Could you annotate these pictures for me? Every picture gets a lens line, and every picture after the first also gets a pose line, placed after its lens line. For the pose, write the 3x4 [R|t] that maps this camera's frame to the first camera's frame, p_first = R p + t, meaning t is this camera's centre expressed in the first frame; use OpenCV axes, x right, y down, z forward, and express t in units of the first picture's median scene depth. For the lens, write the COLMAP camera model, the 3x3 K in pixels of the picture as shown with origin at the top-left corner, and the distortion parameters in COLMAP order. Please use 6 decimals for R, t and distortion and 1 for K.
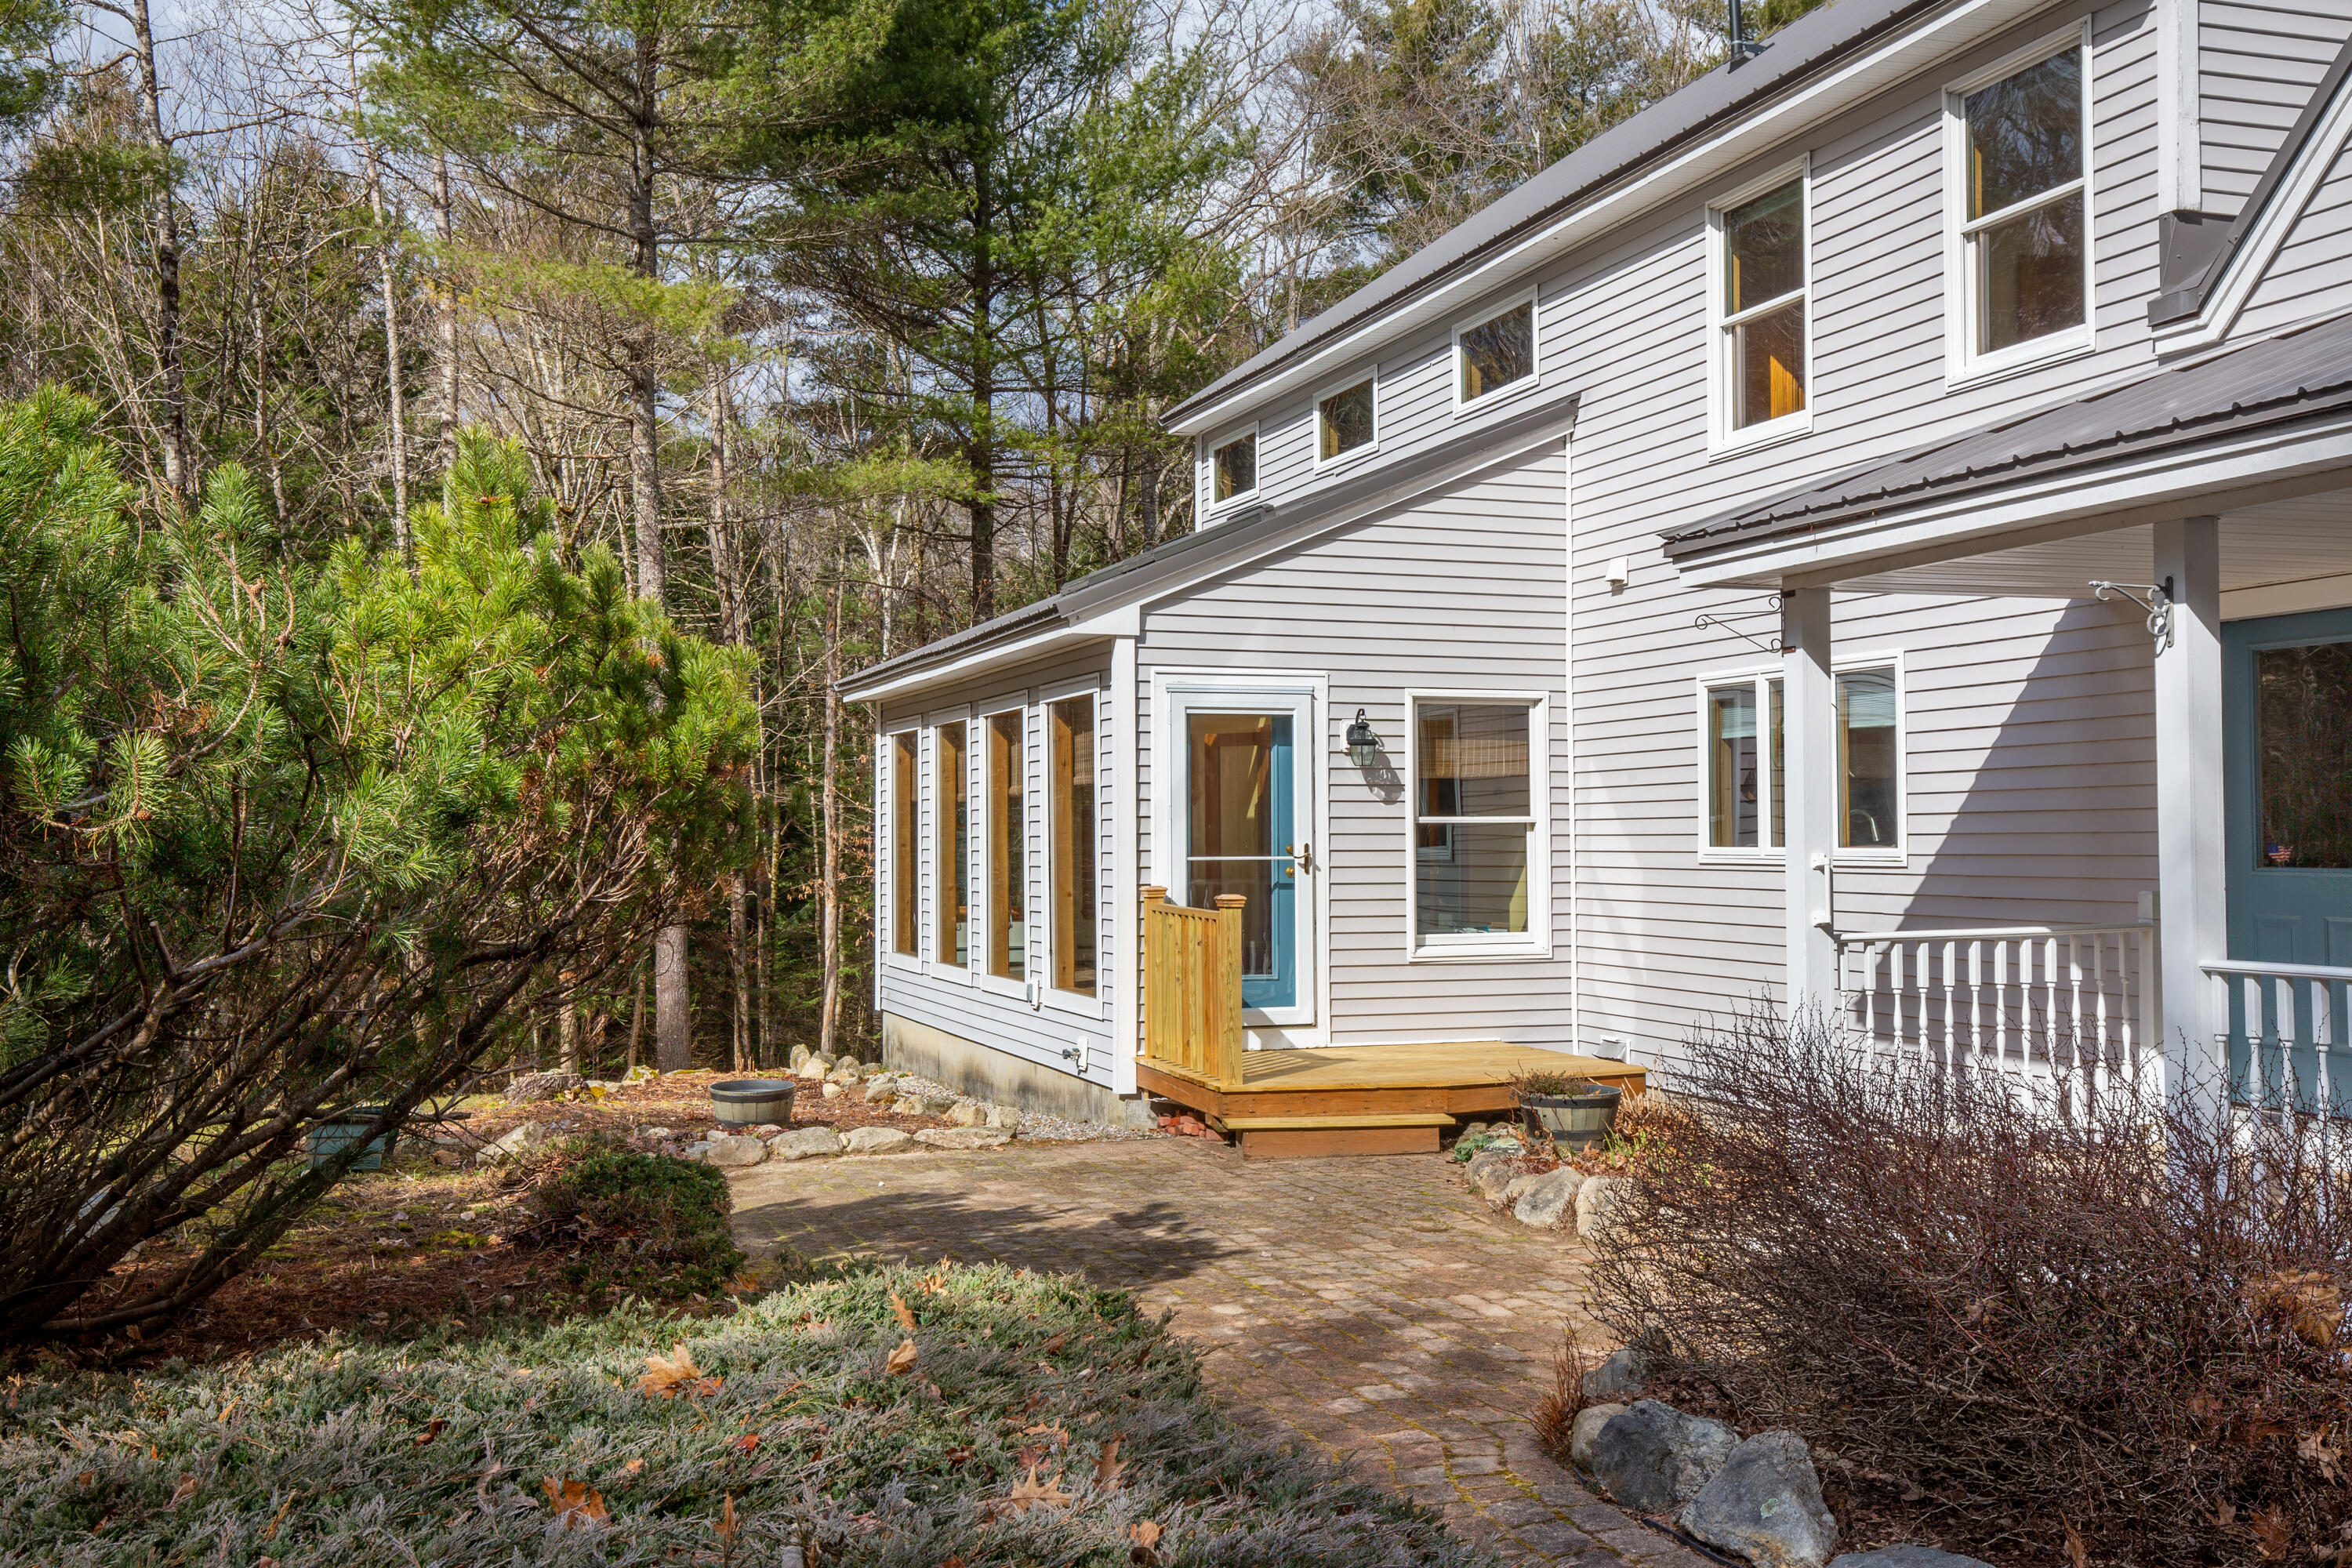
lens RADIAL K [[2245.6, 0, 1173.3], [0, 2245.6, 772.4], [0, 0, 1]] dist [0.096306, 0.000000]
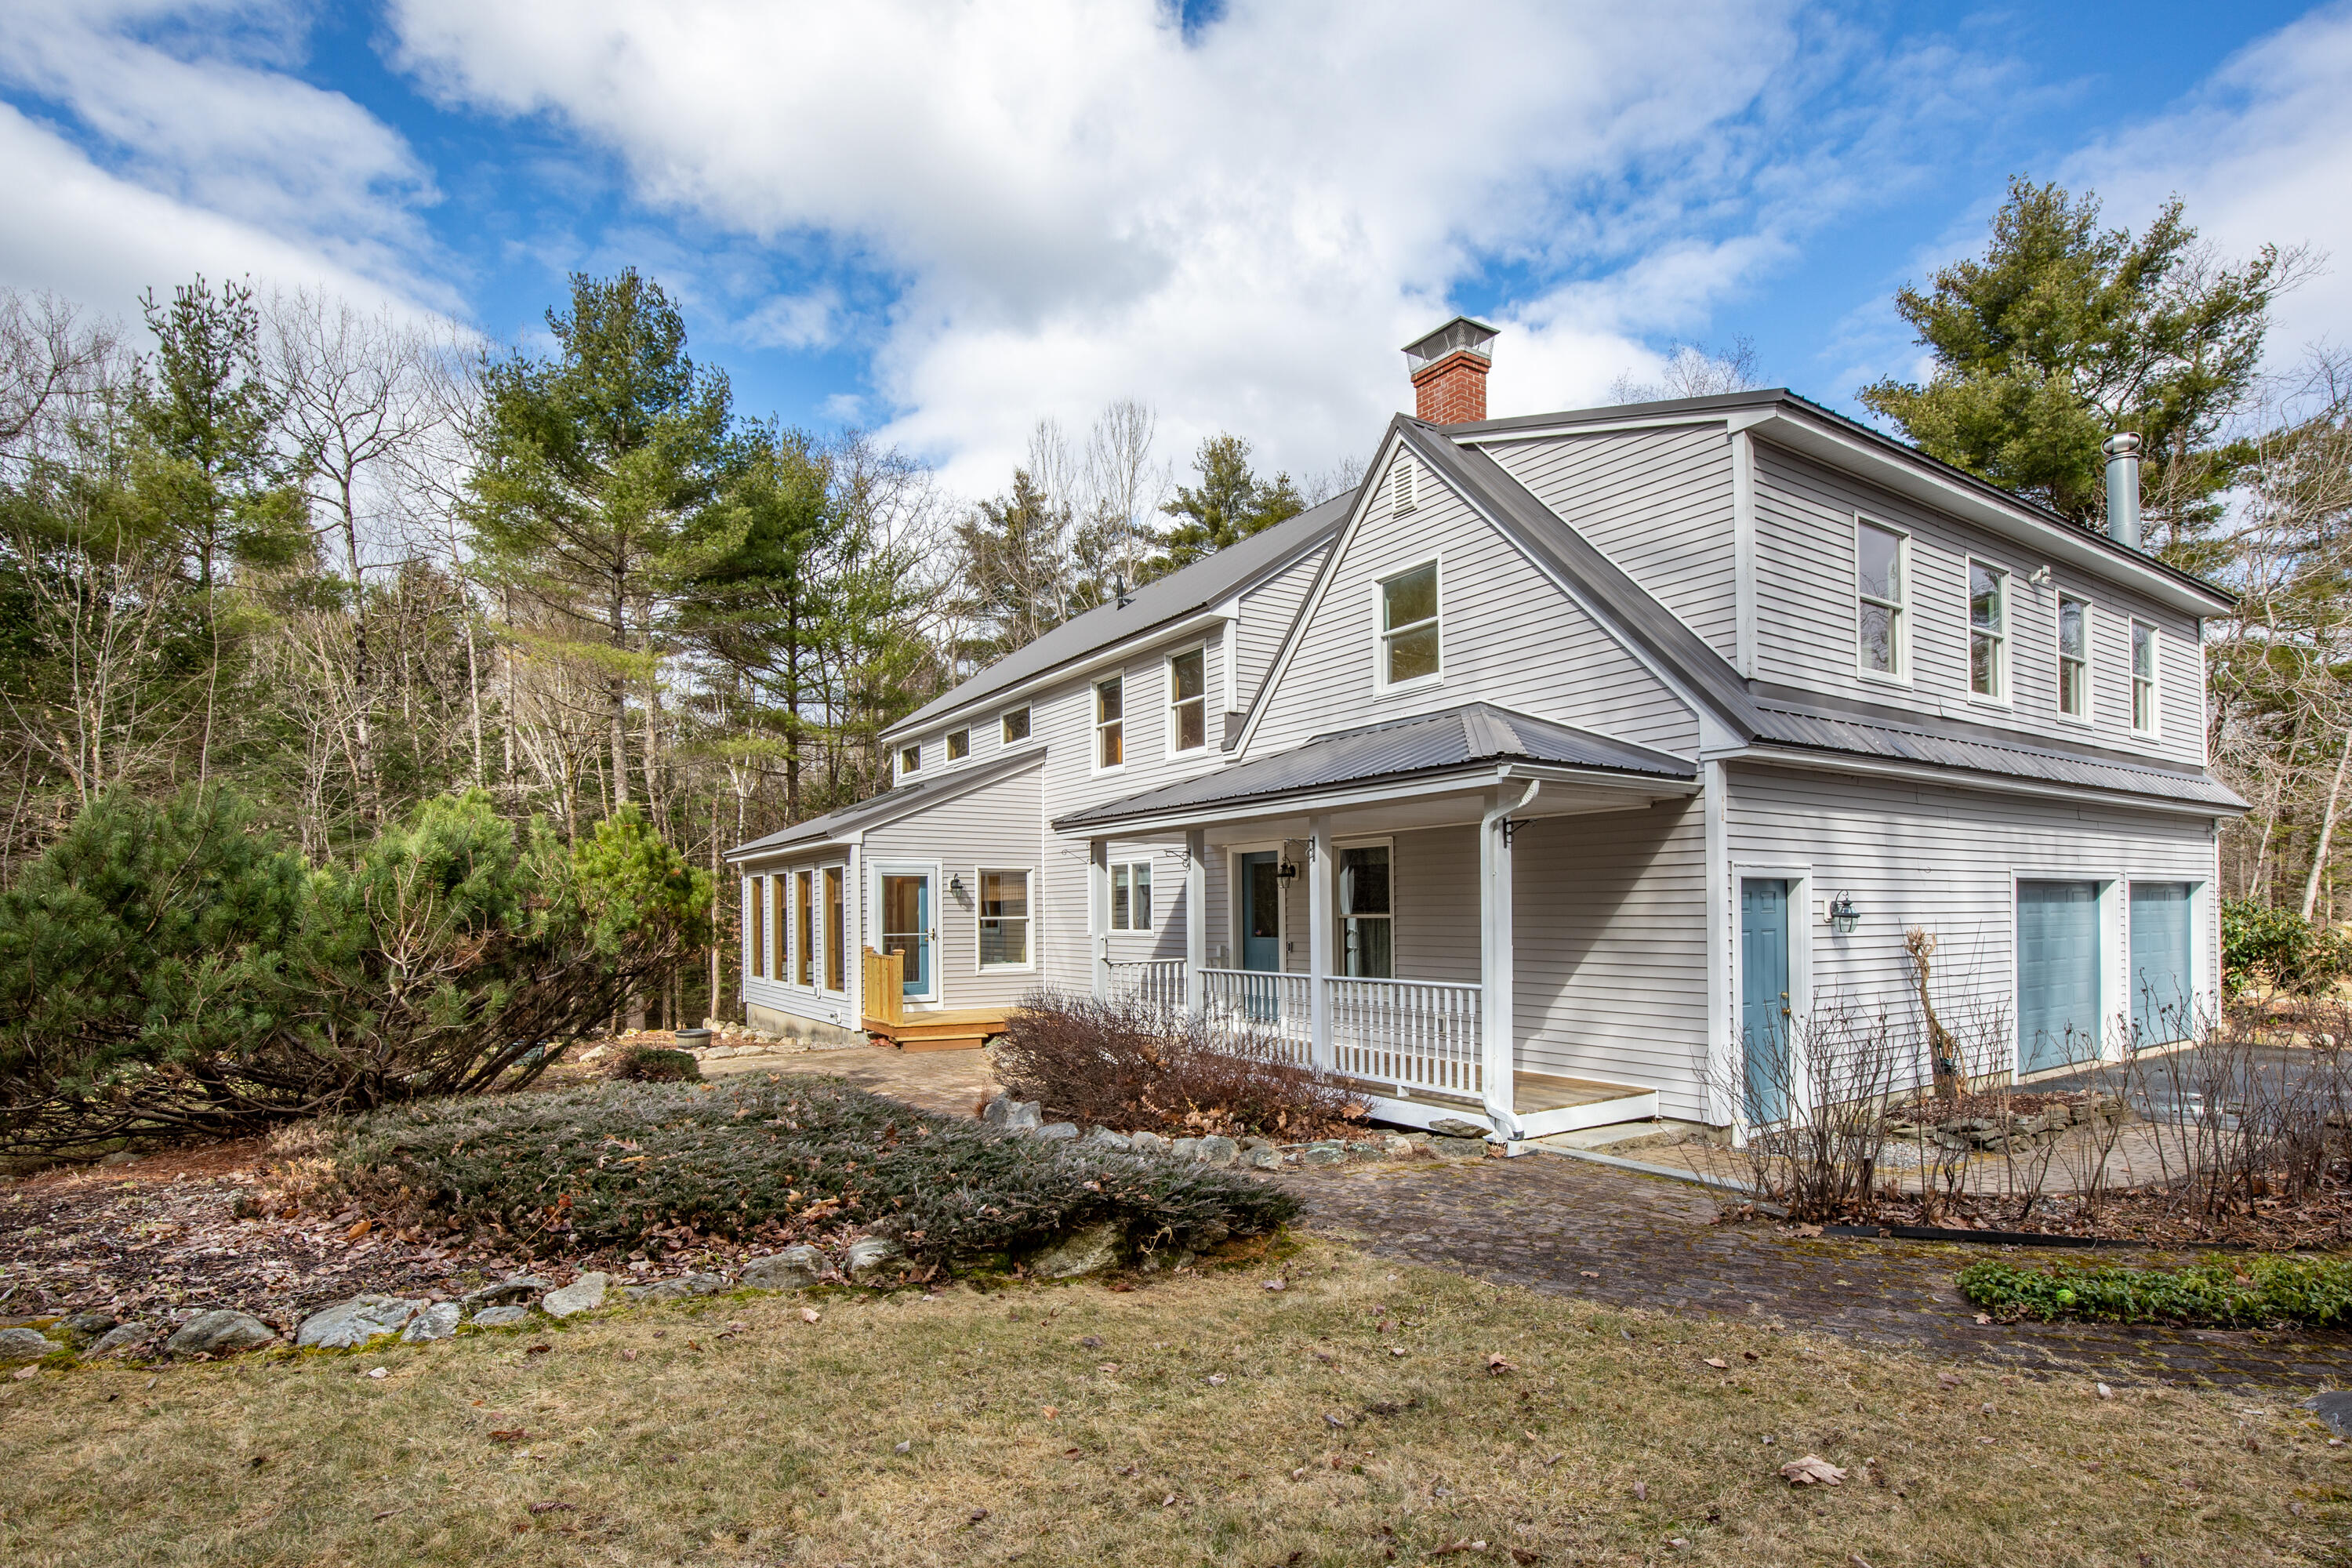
lens RADIAL K [[1180.8, 0, 1214.9], [0, 1180.8, 915.0], [0, 0, 1]] dist [-0.012071, -0.000565]
pose [[0.966509, -0.001810, 0.256625, 0.024664], [-0.005987, 0.999544, 0.029595, -0.021847], [-0.256561, -0.030140, 0.966058, -0.313570]]
